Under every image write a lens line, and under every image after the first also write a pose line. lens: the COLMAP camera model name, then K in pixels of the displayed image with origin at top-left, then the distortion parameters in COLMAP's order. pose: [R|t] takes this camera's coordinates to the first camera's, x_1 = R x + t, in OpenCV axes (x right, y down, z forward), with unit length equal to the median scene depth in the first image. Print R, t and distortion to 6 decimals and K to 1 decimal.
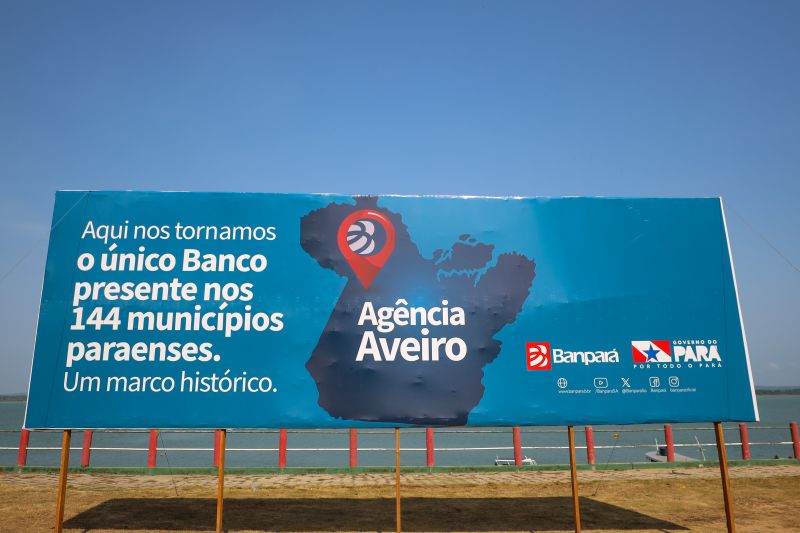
lens RADIAL K [[364.8, 0, 400.0], [0, 364.8, 266.5], [0, 0, 1]] dist [-0.037643, 0.010242]
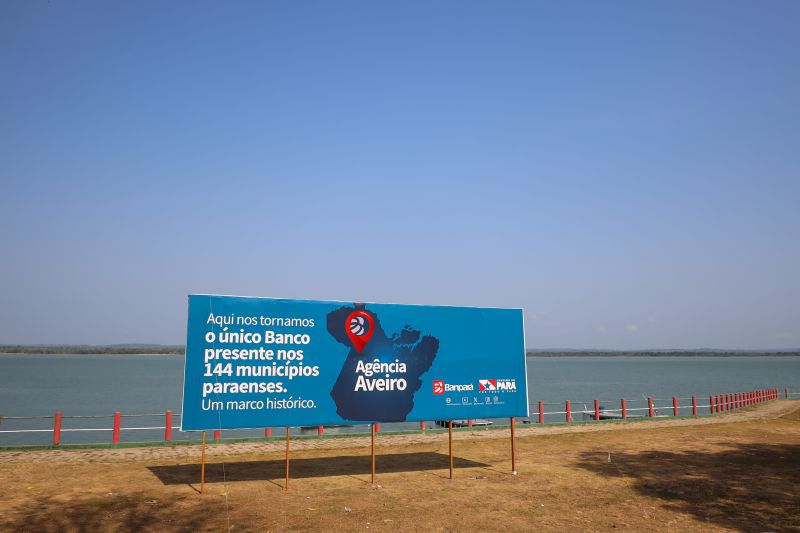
lens RADIAL K [[364.8, 0, 400.0], [0, 364.8, 266.5], [0, 0, 1]] dist [-0.037643, 0.010242]
pose [[0.954234, 0.085000, 0.286729, -0.507218], [-0.071160, 0.995756, -0.058369, -0.320423], [-0.290473, 0.035294, 0.956232, -0.999623]]
